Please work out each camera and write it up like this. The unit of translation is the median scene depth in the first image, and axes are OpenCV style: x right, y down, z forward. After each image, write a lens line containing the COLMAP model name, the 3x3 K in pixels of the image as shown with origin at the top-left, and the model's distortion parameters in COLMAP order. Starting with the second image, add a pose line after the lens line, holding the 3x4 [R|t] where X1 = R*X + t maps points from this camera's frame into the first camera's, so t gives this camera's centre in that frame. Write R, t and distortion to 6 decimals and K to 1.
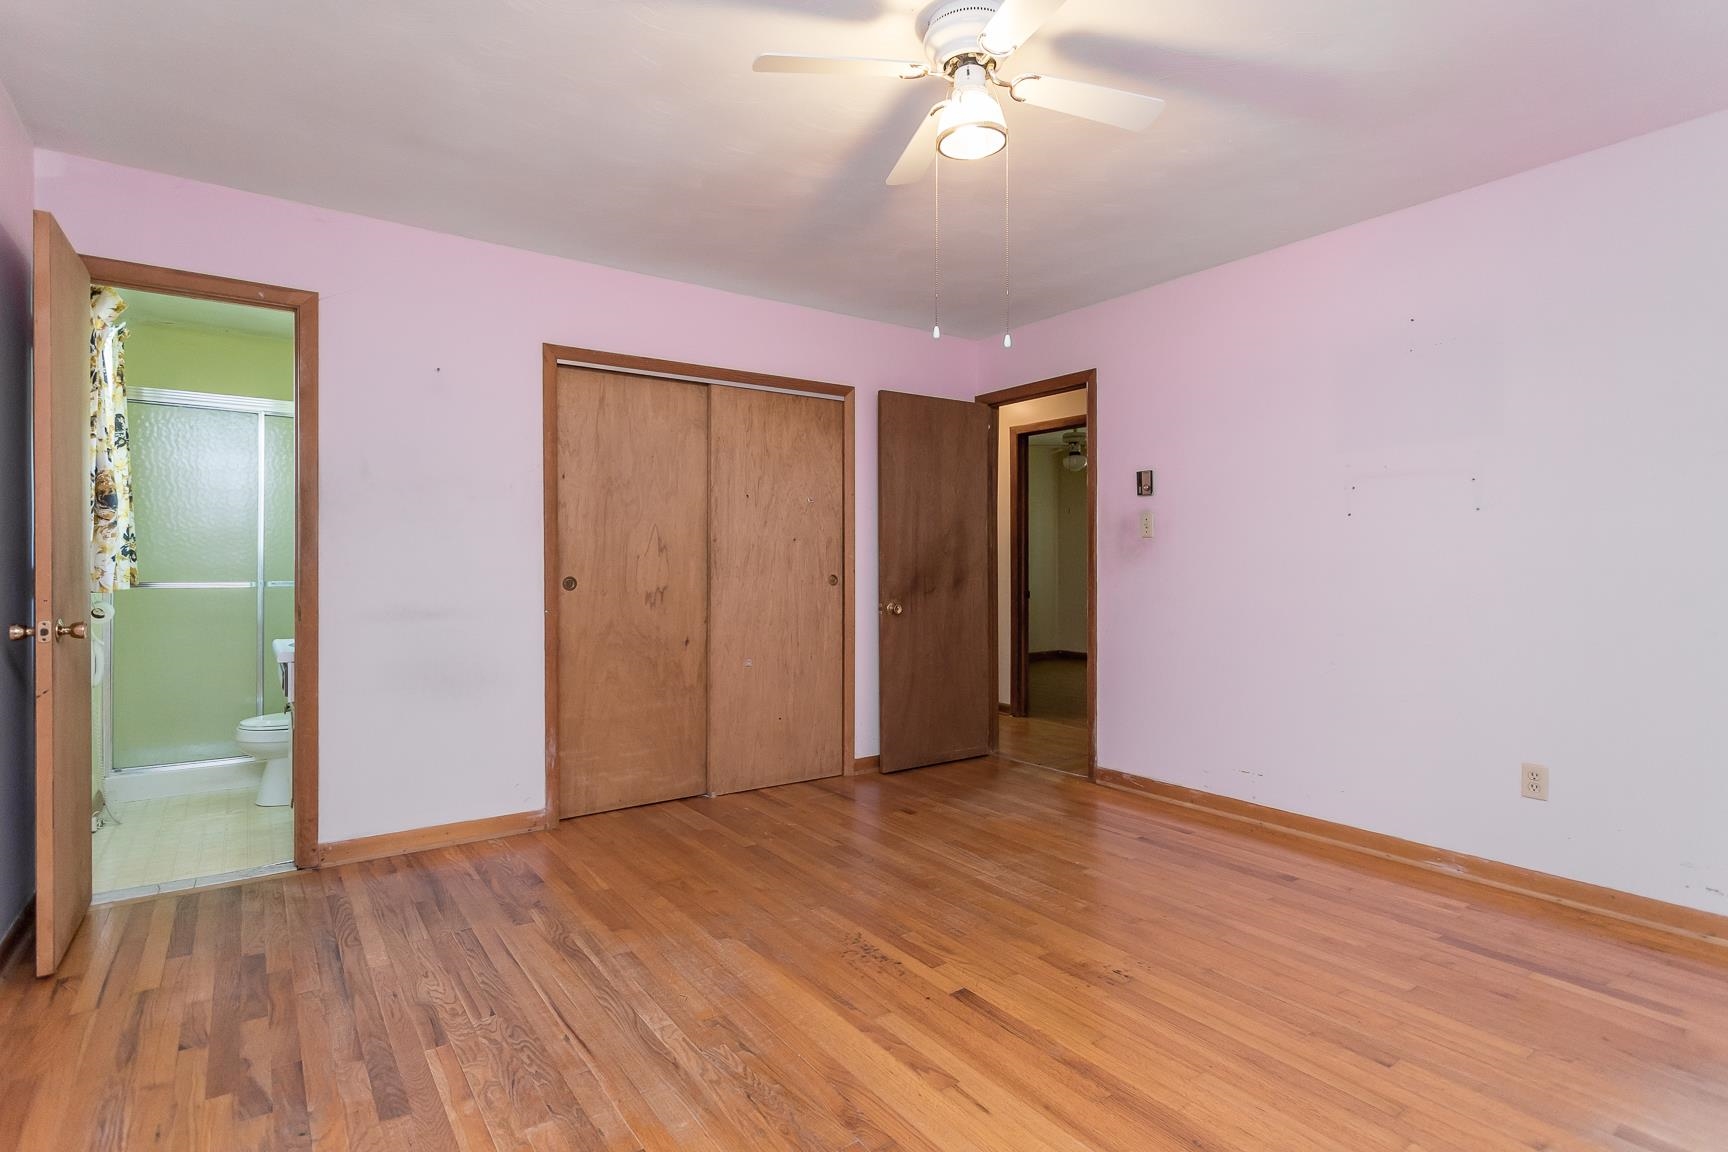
lens RADIAL K [[820.2, 0, 863.6], [0, 820.2, 573.1], [0, 0, 1]] dist [-0.001002, 0.002615]
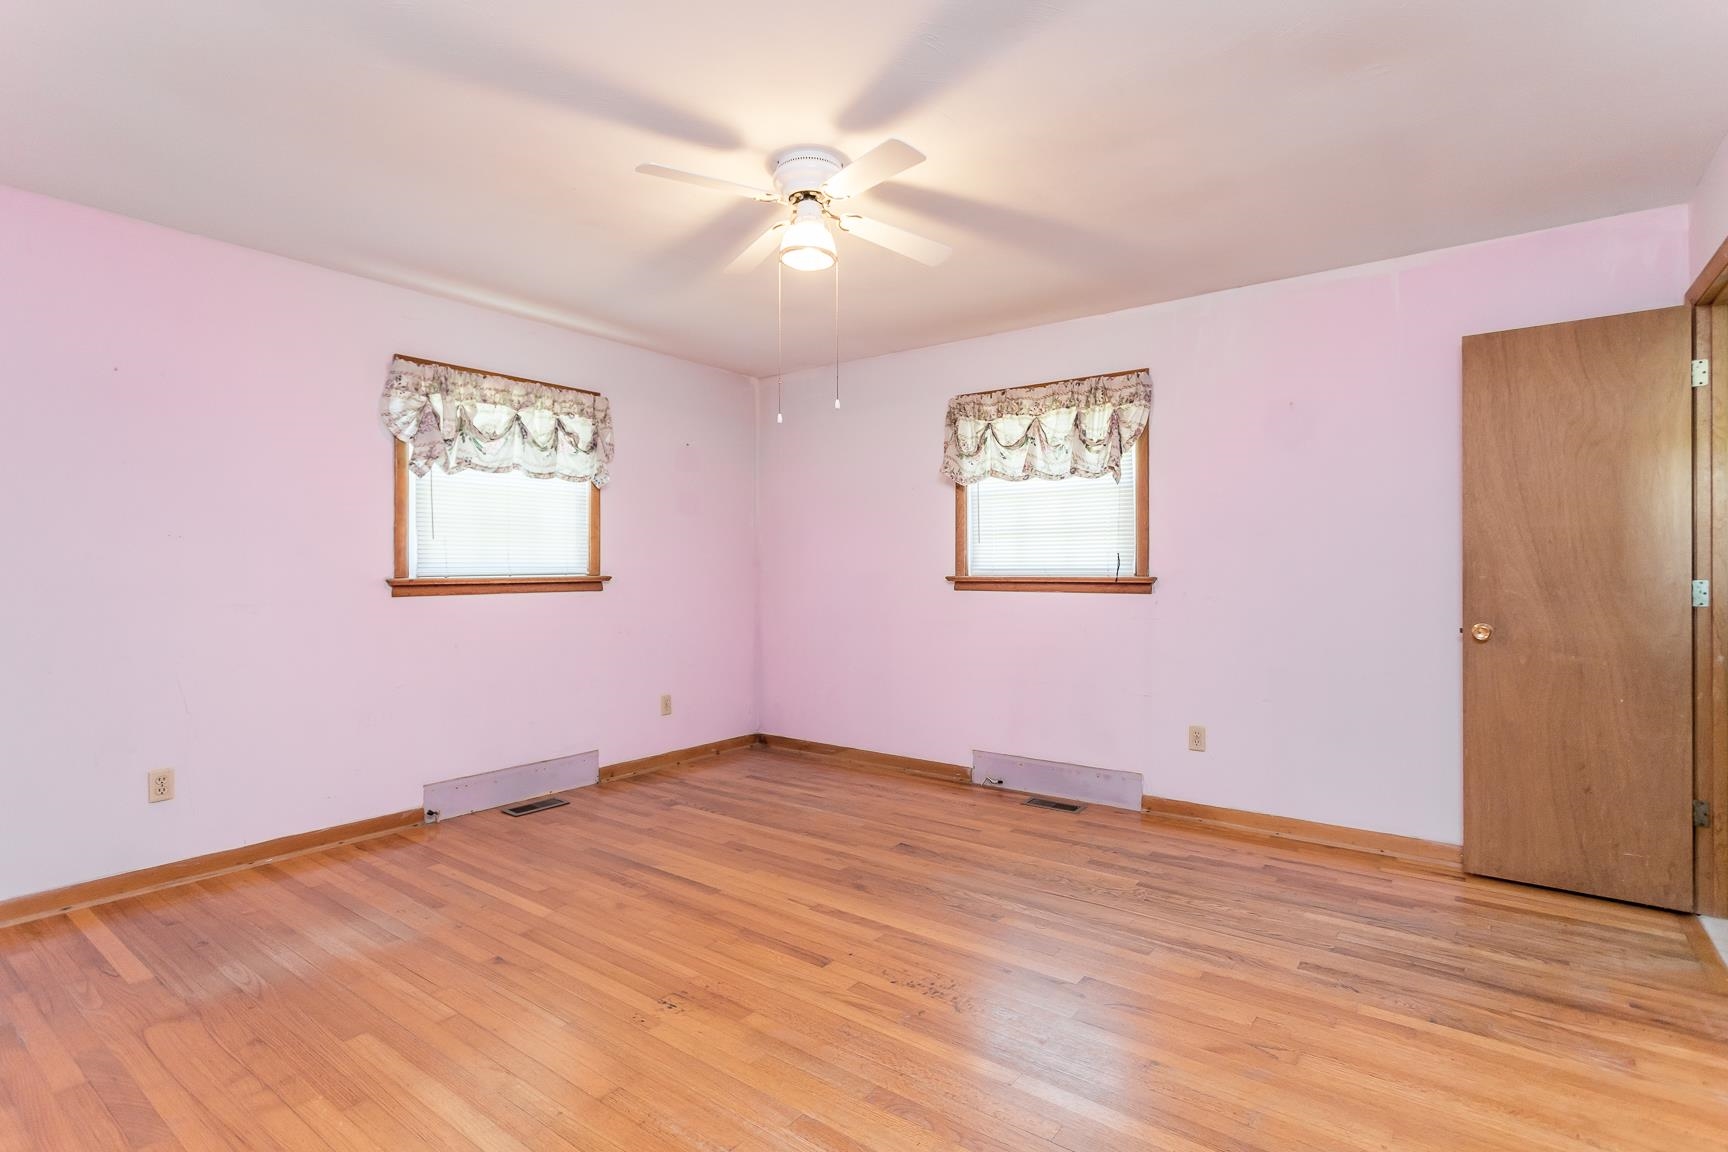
lens RADIAL K [[820.2, 0, 864.8], [0, 820.2, 574.9], [0, 0, 1]] dist [-0.001002, 0.002615]
pose [[-0.958124, 0.003576, -0.286330, 0.346299], [0.002193, 0.999984, 0.005151, -0.021235], [0.286344, 0.004307, -0.958117, 1.873942]]
